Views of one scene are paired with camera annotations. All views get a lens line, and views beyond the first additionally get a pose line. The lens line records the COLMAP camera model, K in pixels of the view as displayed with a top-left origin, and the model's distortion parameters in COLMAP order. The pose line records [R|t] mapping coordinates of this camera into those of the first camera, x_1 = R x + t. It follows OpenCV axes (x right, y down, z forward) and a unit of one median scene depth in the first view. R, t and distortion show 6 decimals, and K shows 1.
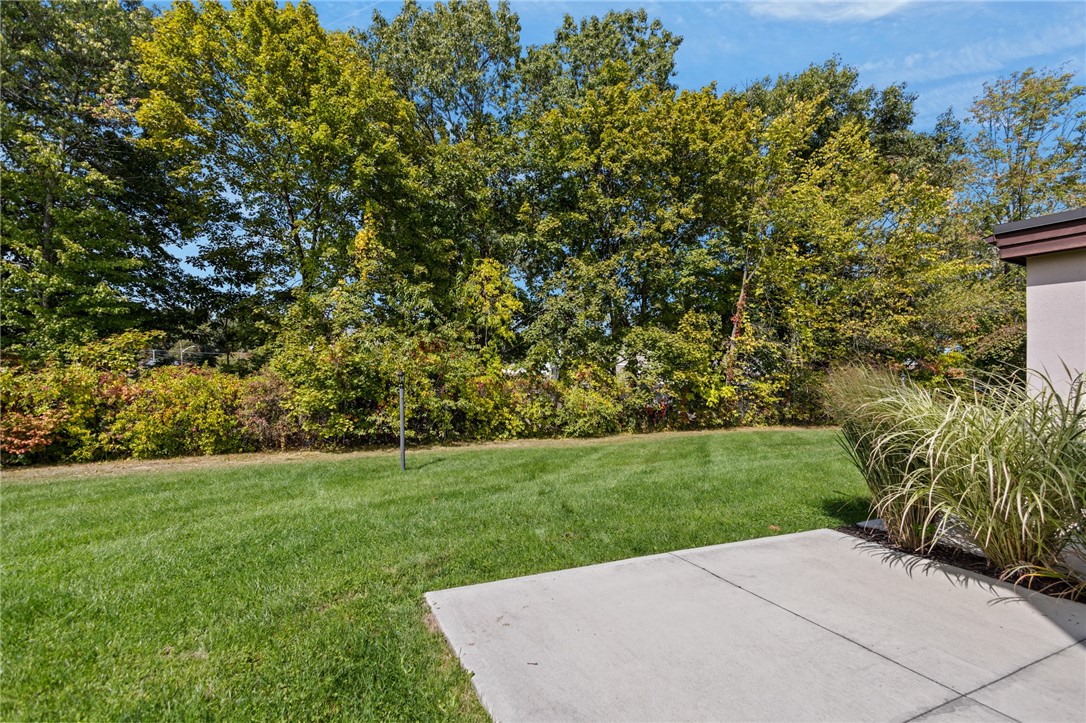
lens RADIAL K [[503.0, 0, 544.4], [0, 503.0, 365.7], [0, 0, 1]] dist [0.005503, -0.002526]
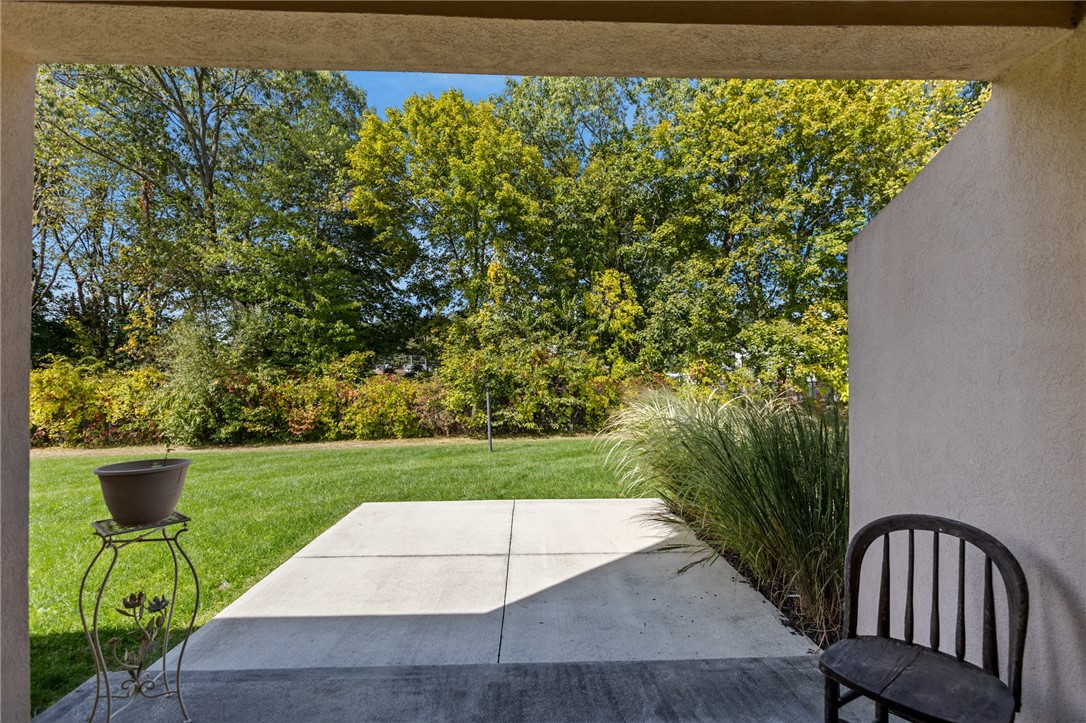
lens RADIAL K [[503.0, 0, 535.8], [0, 503.0, 367.8], [0, 0, 1]] dist [0.005503, -0.002526]
pose [[0.911430, -0.032185, -0.410195, 0.246354], [0.039711, 0.999163, 0.009837, -0.017470], [0.409534, -0.025255, 0.911945, -0.112015]]
